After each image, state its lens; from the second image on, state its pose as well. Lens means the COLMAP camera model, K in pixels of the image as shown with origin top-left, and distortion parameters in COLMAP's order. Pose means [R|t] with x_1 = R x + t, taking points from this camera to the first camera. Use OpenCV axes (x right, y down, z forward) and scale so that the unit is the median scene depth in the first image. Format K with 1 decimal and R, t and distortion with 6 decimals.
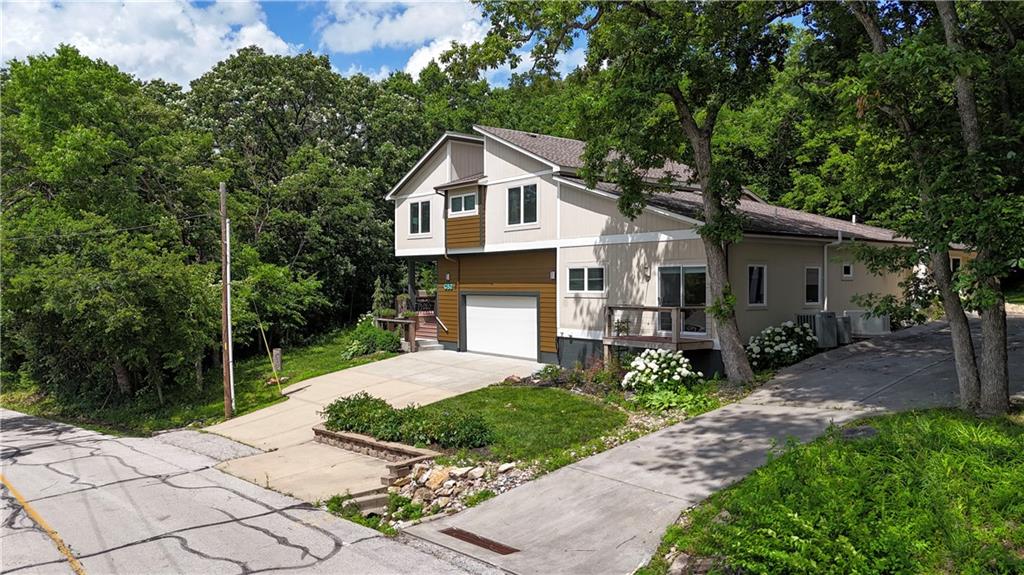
lens RADIAL K [[775.8, 0, 512.0], [0, 775.8, 287.5], [0, 0, 1]] dist [0.093585, -0.105515]
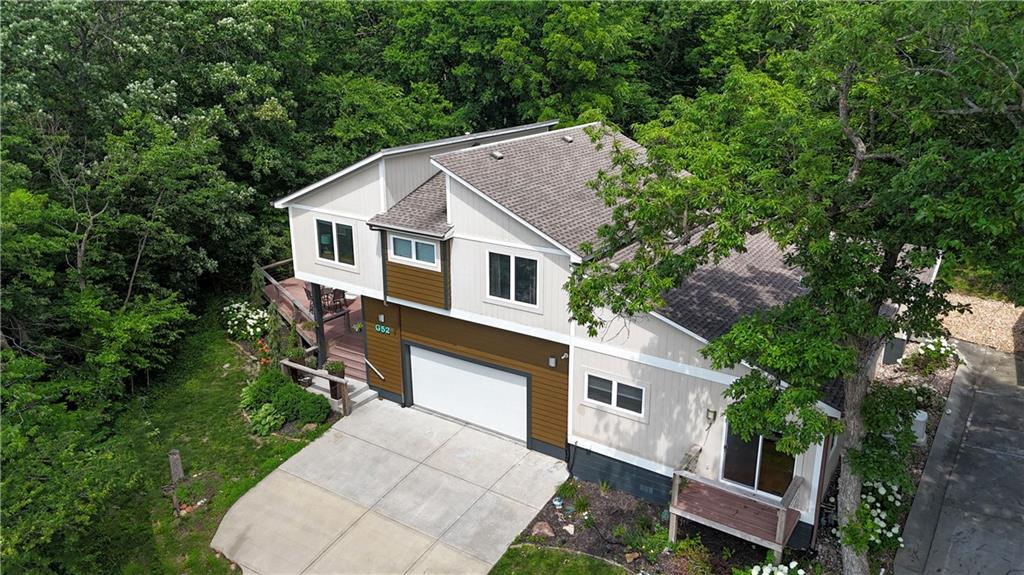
lens RADIAL K [[775.8, 0, 512.0], [0, 775.8, 287.5], [0, 0, 1]] dist [0.093585, -0.105515]
pose [[0.948612, -0.097189, 0.301148, -0.211726], [-0.002200, 0.949618, 0.313401, -0.322757], [-0.316435, -0.297959, 0.900605, 0.269137]]
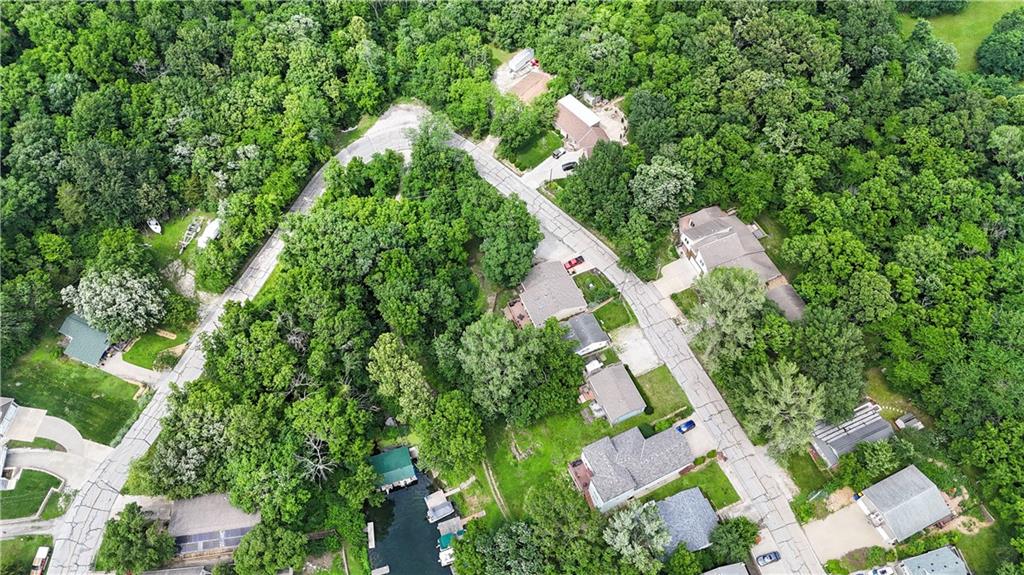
lens RADIAL K [[775.8, 0, 512.0], [0, 775.8, 287.5], [0, 0, 1]] dist [0.093585, -0.105515]
pose [[0.968423, 0.221013, -0.115366, -0.698536], [-0.020951, 0.533248, 0.845699, -5.263182], [0.248429, -0.816578, 0.521041, -2.870438]]
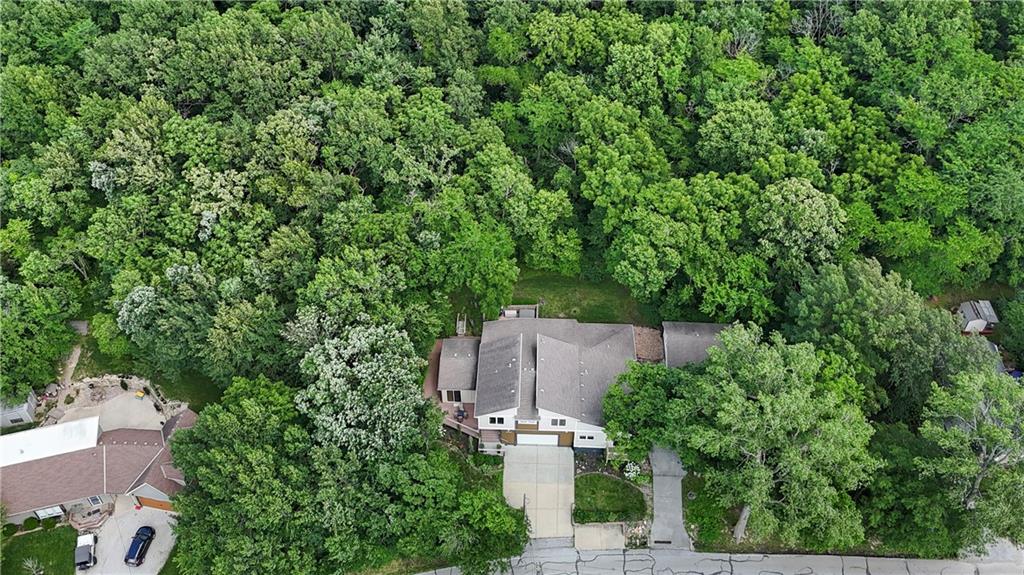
lens RADIAL K [[775.8, 0, 512.0], [0, 775.8, 287.5], [0, 0, 1]] dist [0.093585, -0.105515]
pose [[0.636427, -0.540767, 0.550029, -1.435700], [-0.014763, 0.704415, 0.709635, -2.533074], [-0.771196, -0.459750, 0.440325, 0.014085]]
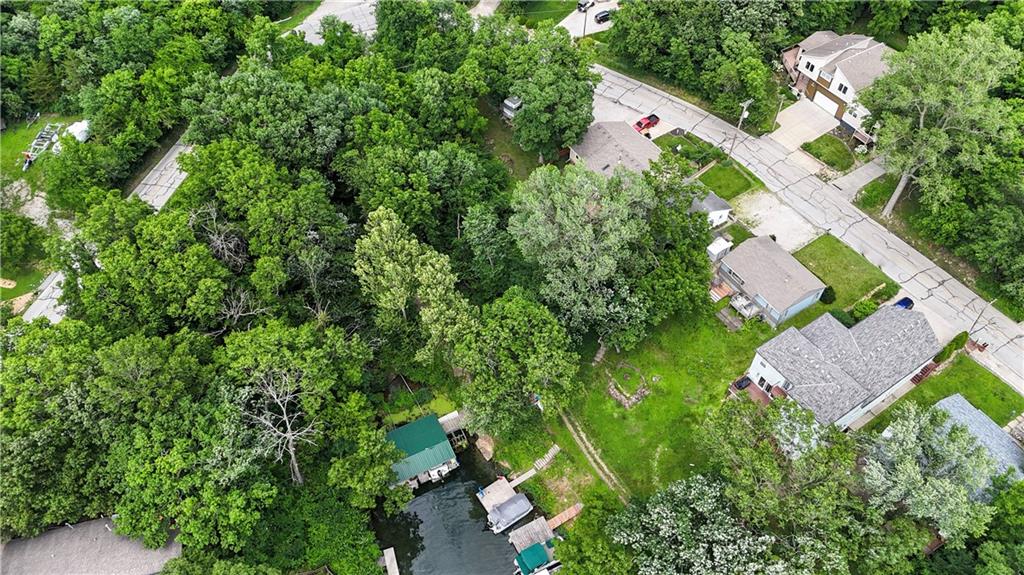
lens RADIAL K [[775.8, 0, 512.0], [0, 775.8, 287.5], [0, 0, 1]] dist [0.093585, -0.105515]
pose [[0.994398, 0.089150, -0.056797, -1.401622], [-0.014656, 0.648402, 0.761157, -2.575323], [0.104684, -0.756061, 0.646076, -2.748255]]
